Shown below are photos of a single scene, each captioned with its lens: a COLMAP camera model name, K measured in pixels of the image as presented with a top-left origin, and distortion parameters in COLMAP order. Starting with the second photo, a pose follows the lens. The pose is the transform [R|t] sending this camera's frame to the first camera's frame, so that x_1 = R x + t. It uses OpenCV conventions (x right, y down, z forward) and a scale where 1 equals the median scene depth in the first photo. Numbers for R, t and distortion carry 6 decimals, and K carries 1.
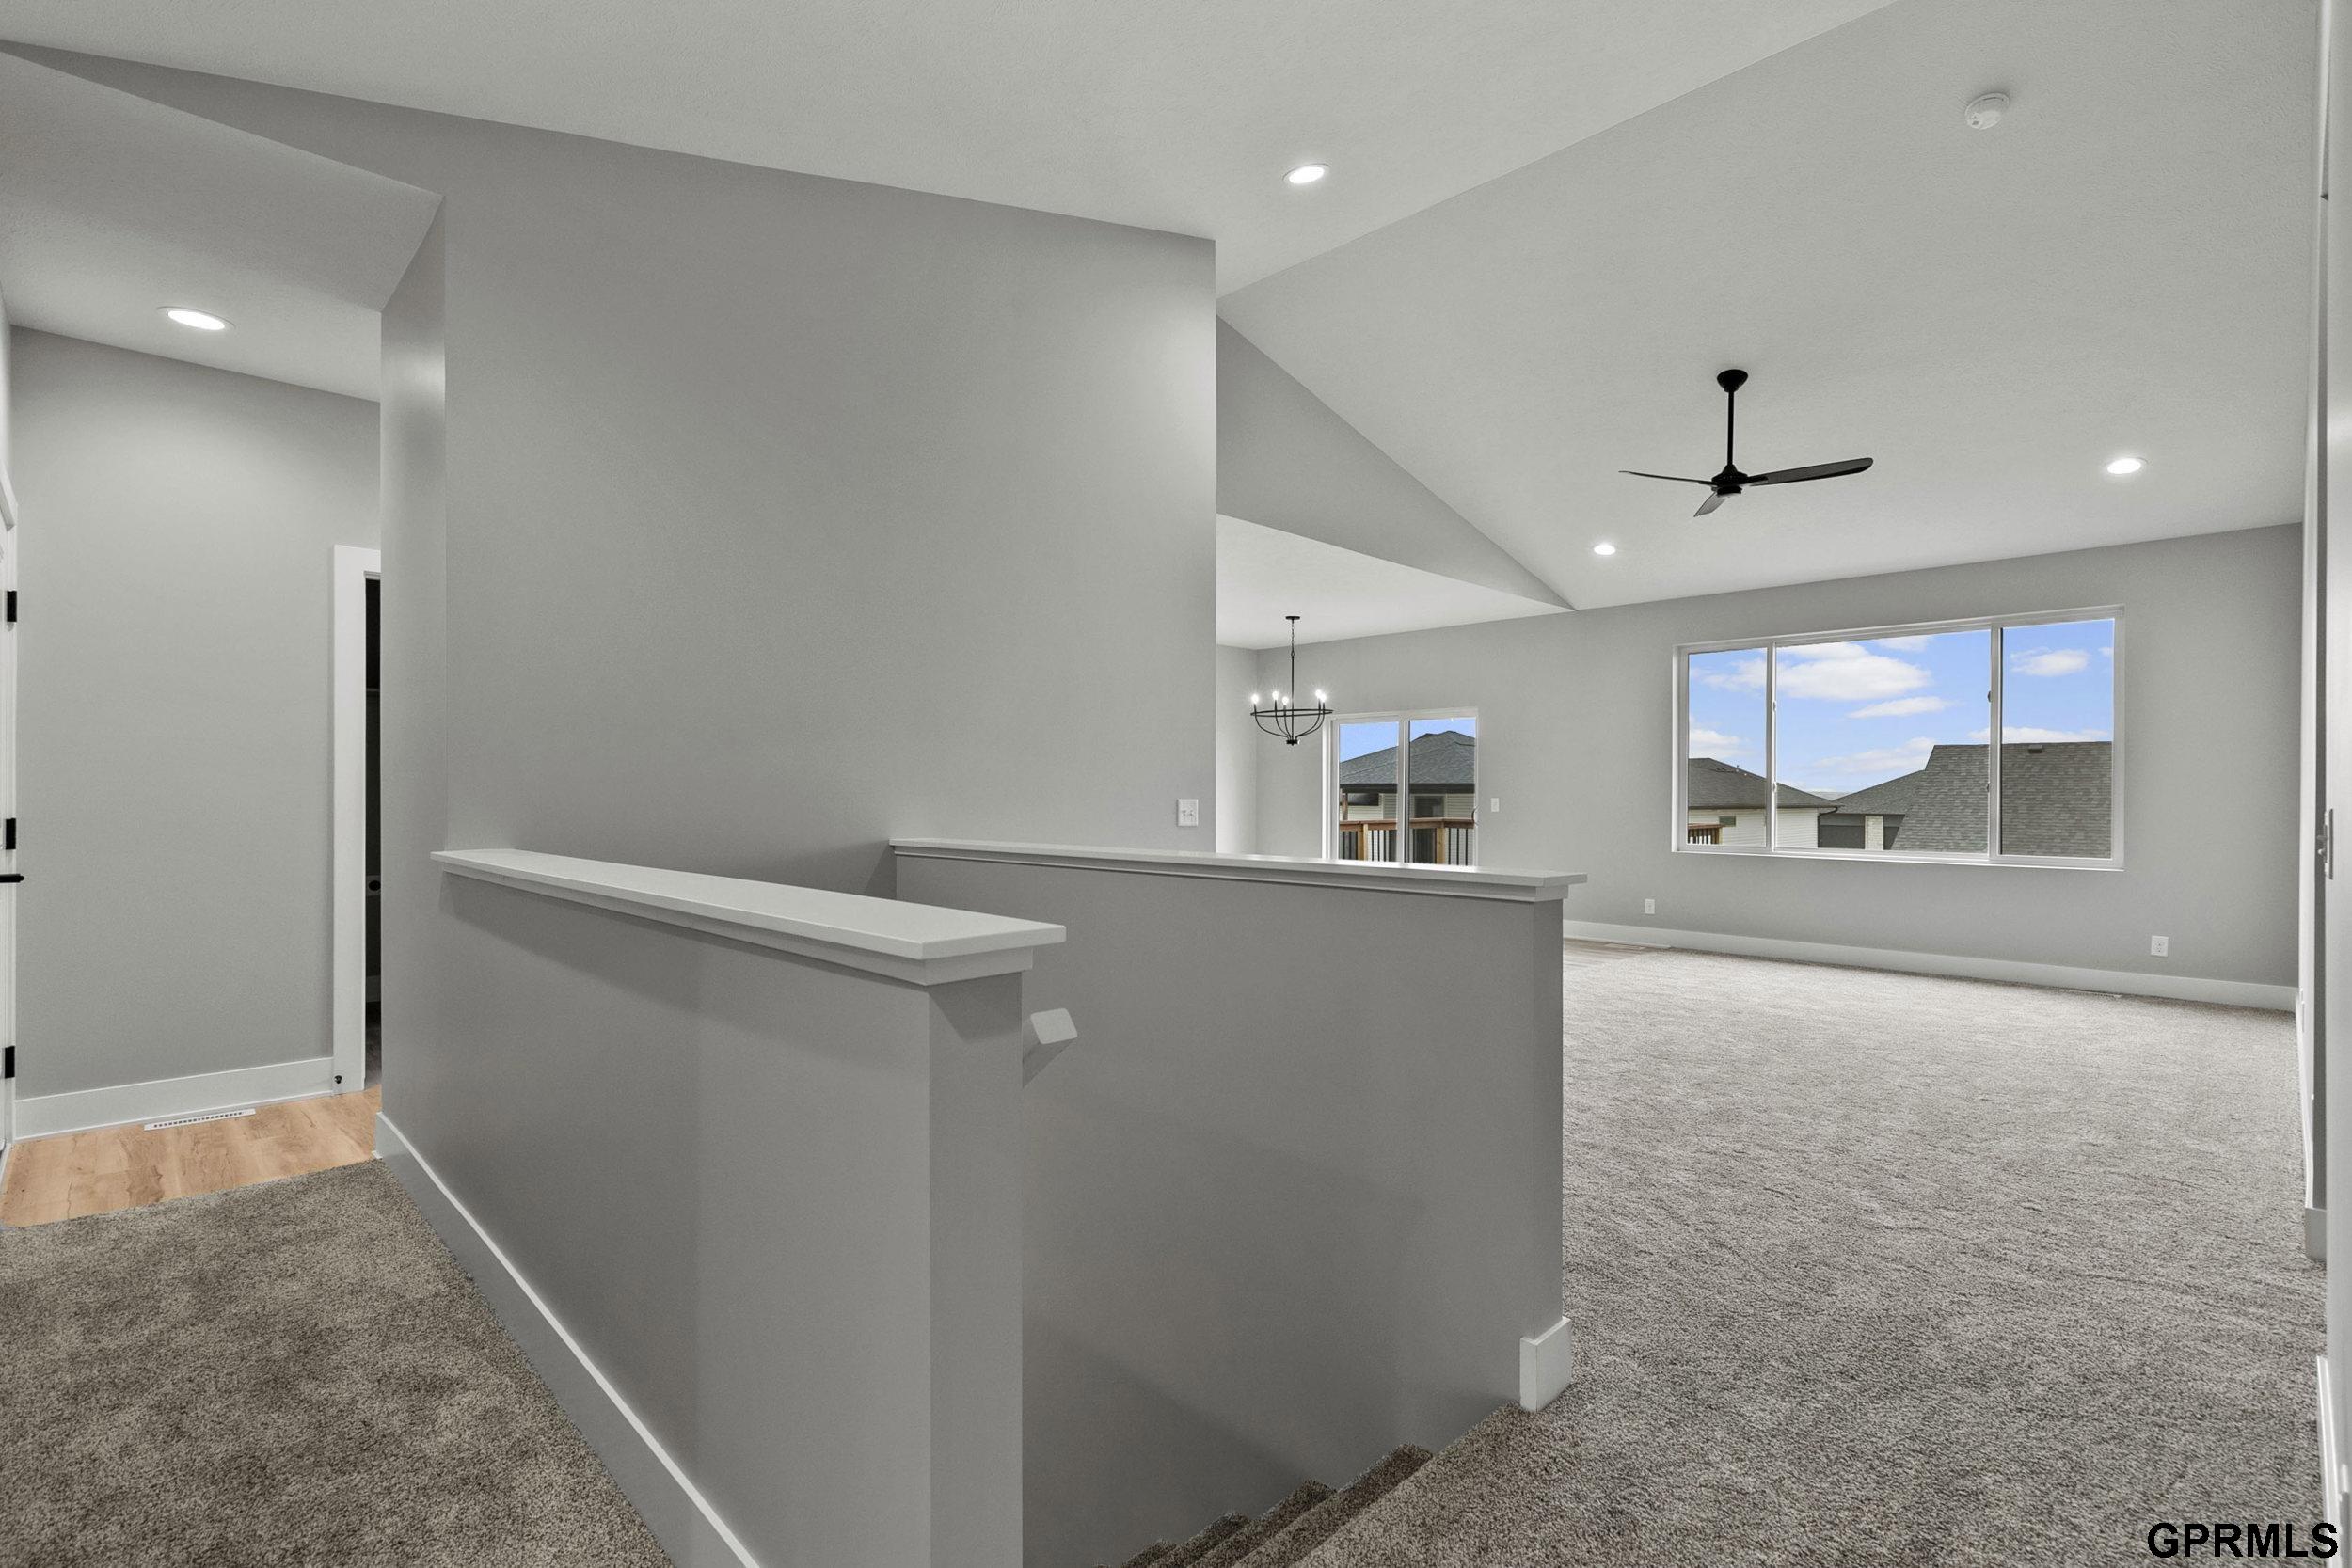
lens RADIAL K [[1082.8, 0, 1179.3], [0, 1082.8, 798.5], [0, 0, 1]] dist [0.003115, 0.000454]
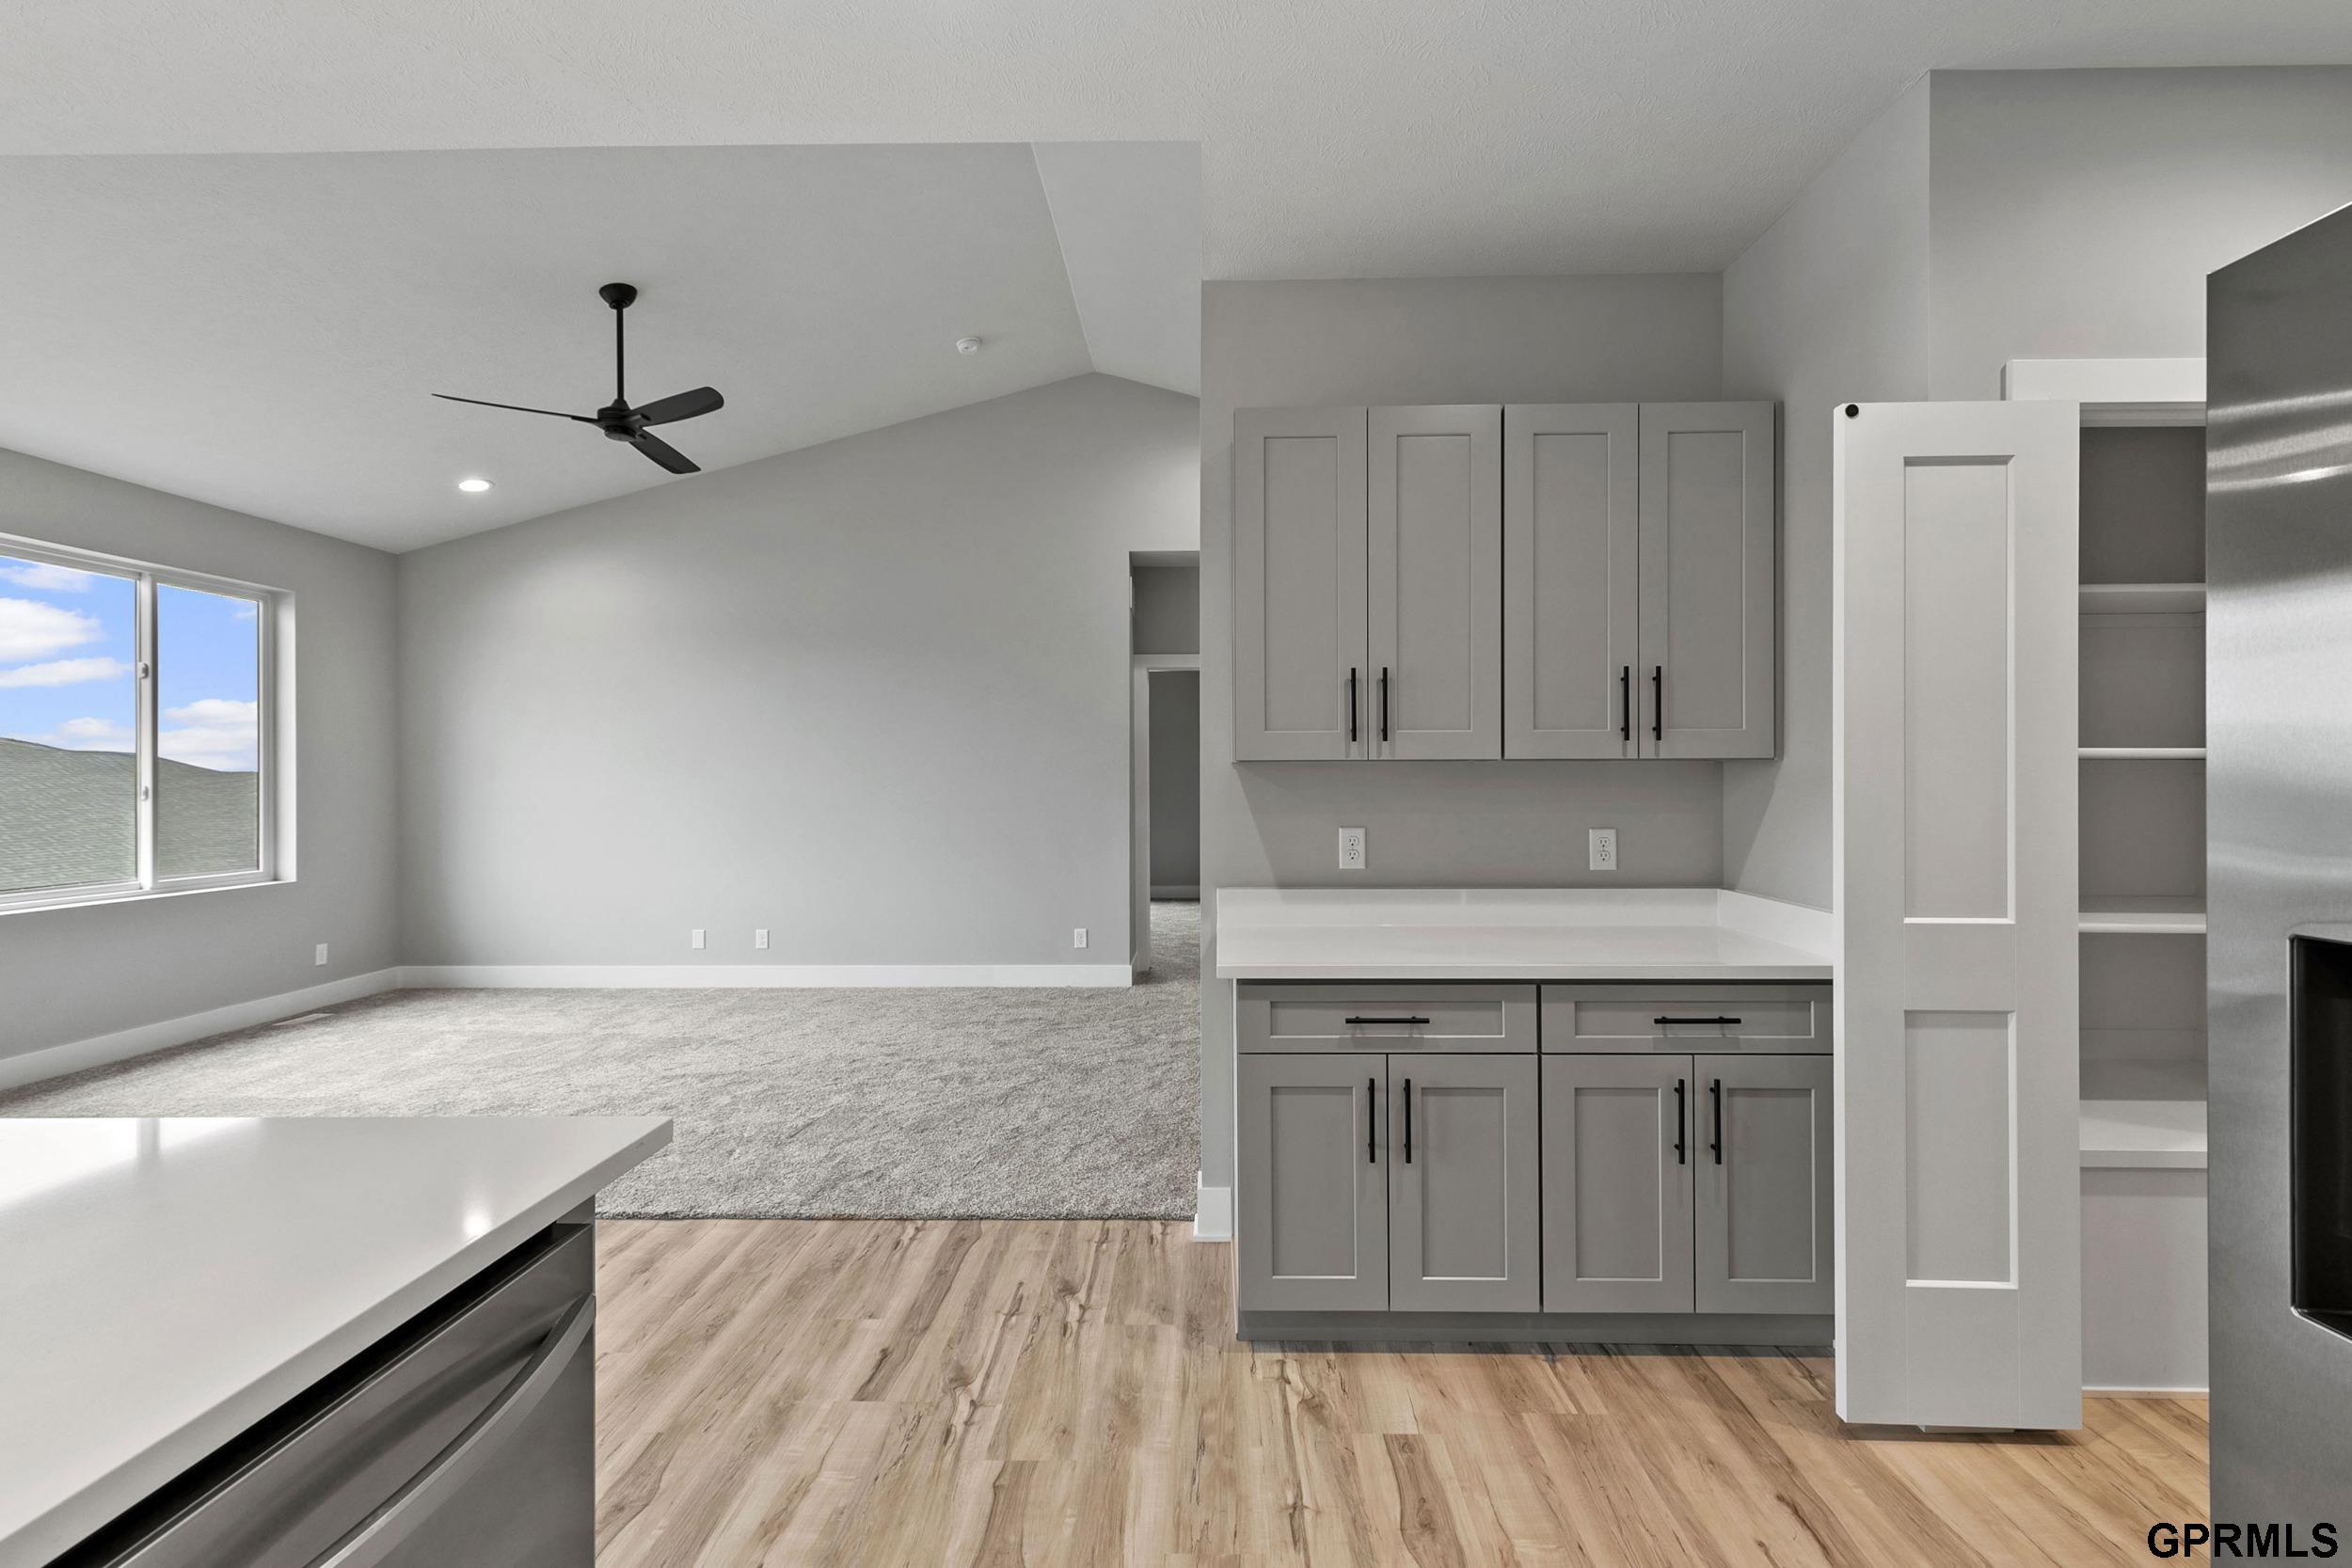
lens RADIAL K [[1082.8, 0, 1179.3], [0, 1082.8, 798.5], [0, 0, 1]] dist [0.003115, 0.000454]
pose [[-0.696258, -0.012364, 0.717686, -0.284846], [0.009053, 0.999621, 0.026003, -0.019717], [-0.717735, 0.024602, -0.695882, 0.970311]]
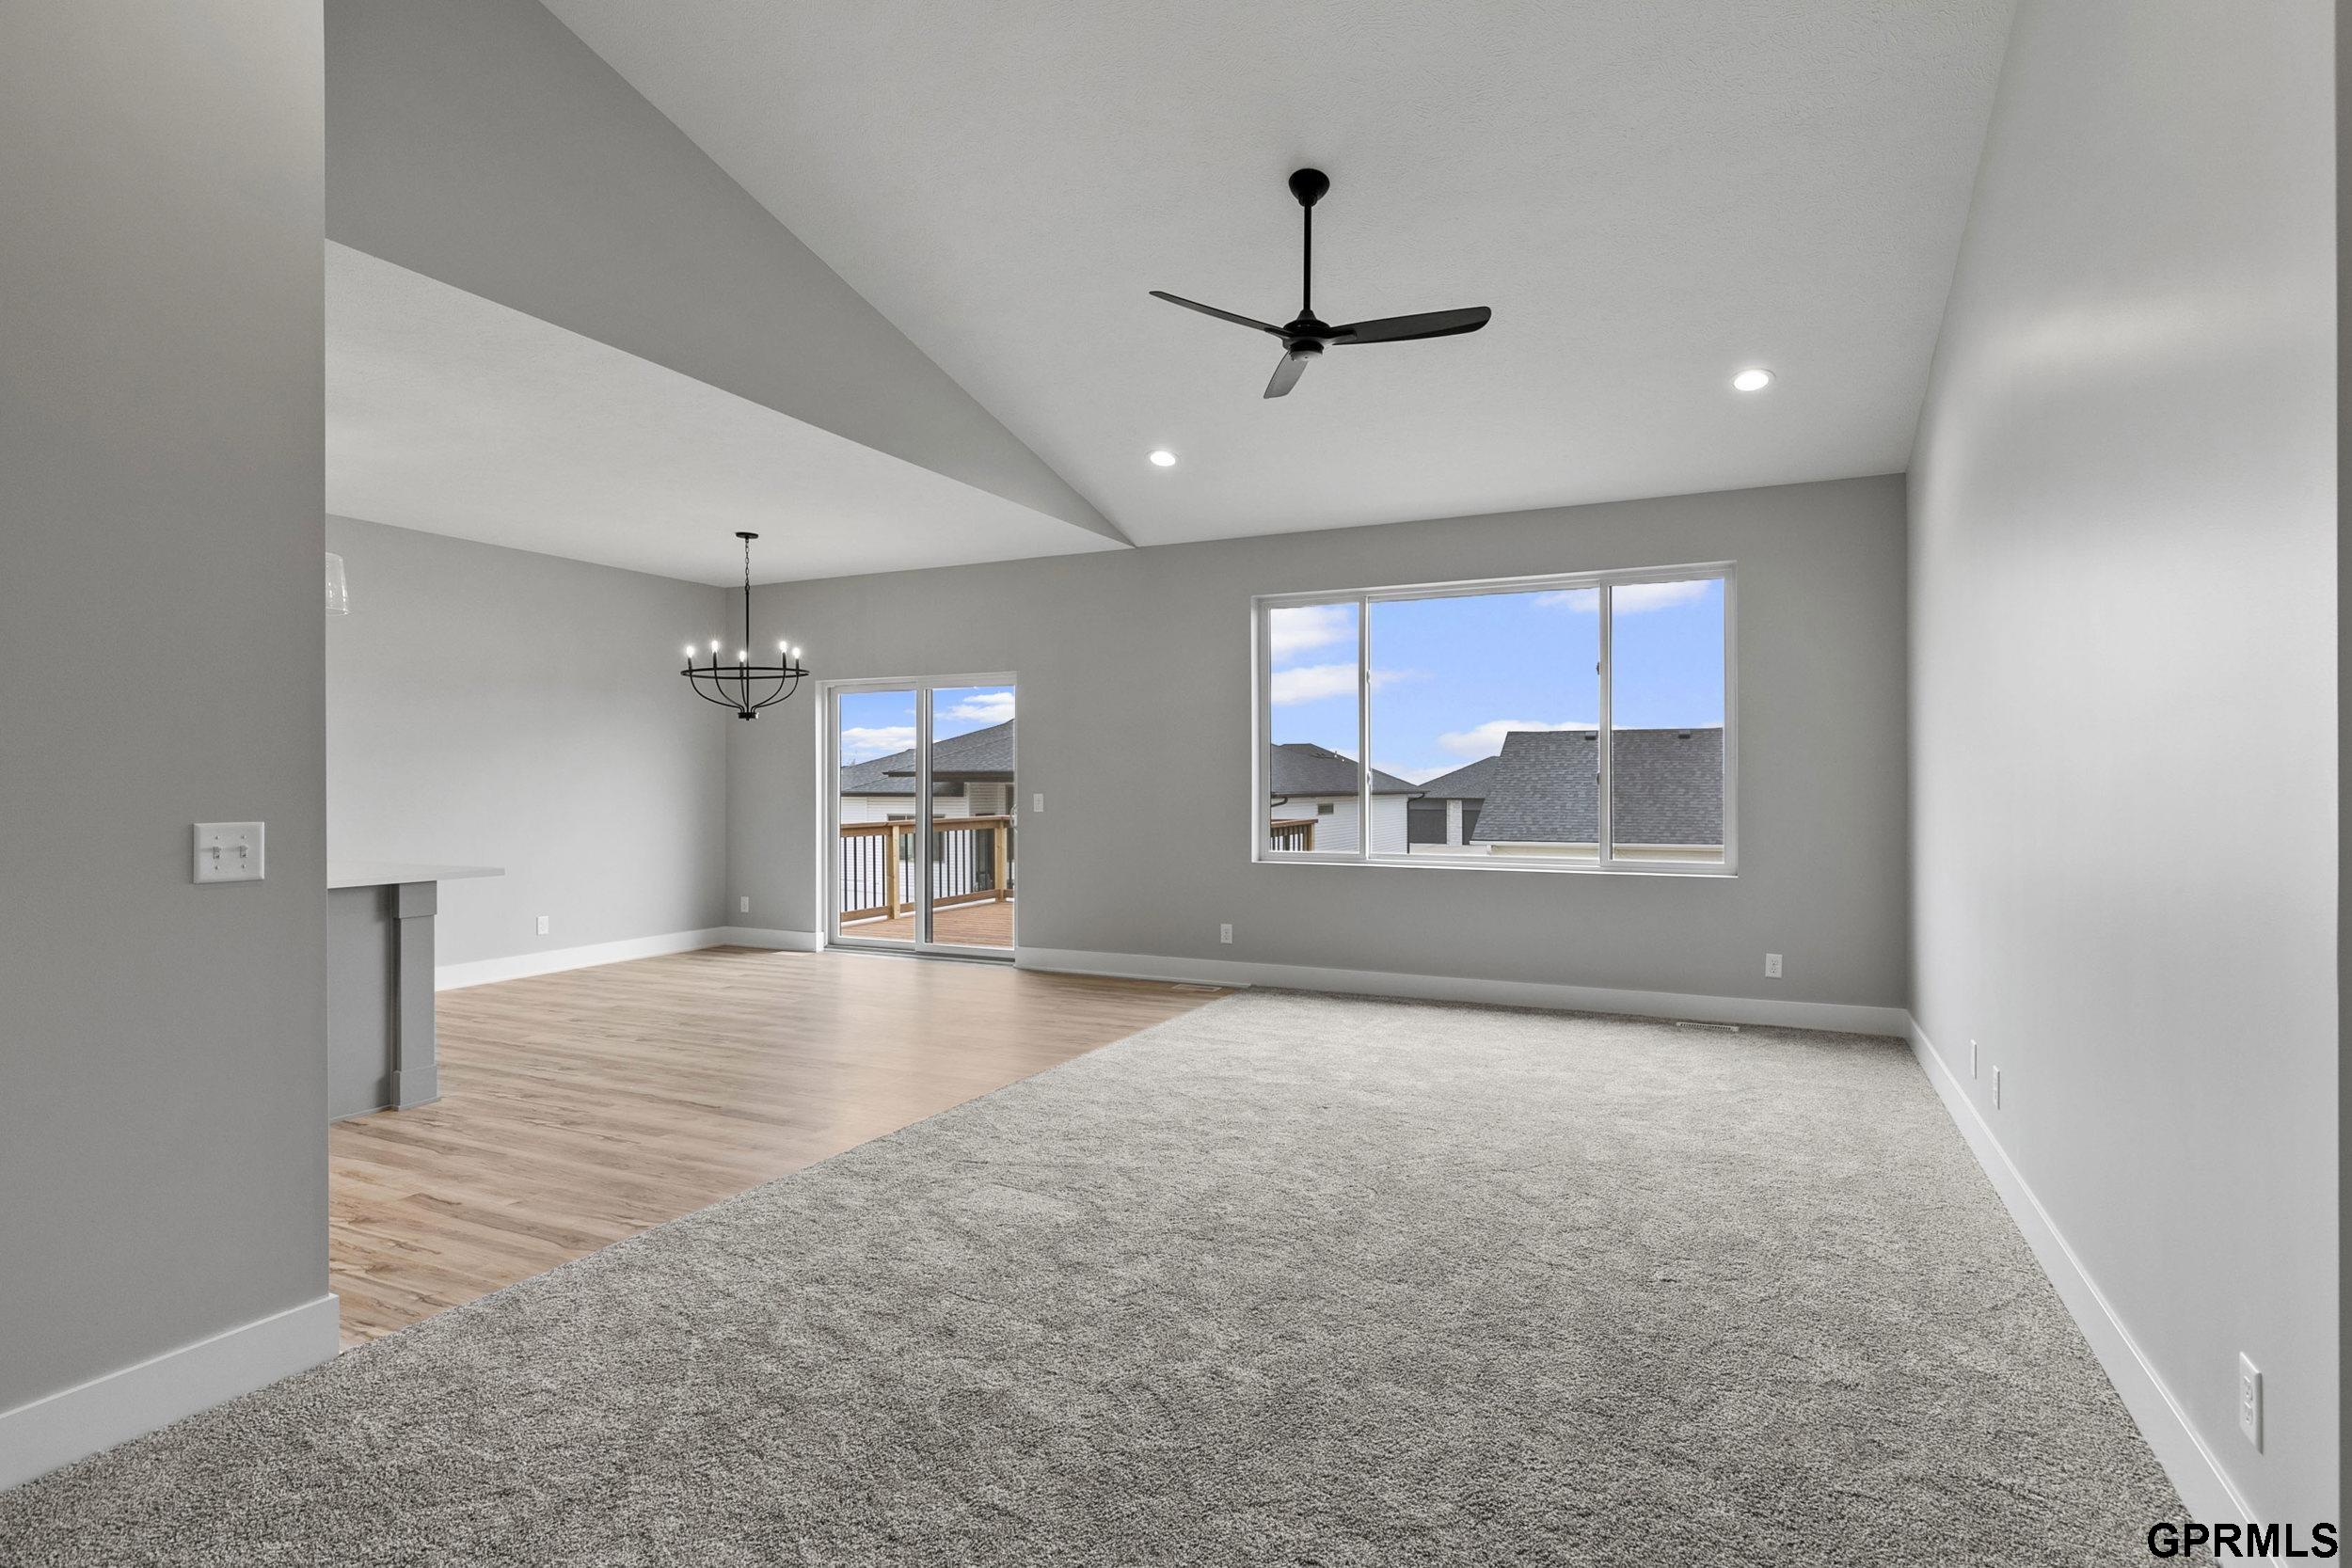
lens RADIAL K [[1168.5, 0, 1176.0], [0, 1168.5, 784.0], [0, 0, 1]] dist [0.015428, -0.000054]
pose [[0.943287, -0.006755, 0.331909, 0.139460], [0.007189, 0.999974, -0.000081, -0.007879], [-0.331900, 0.002463, 0.943311, 0.252848]]
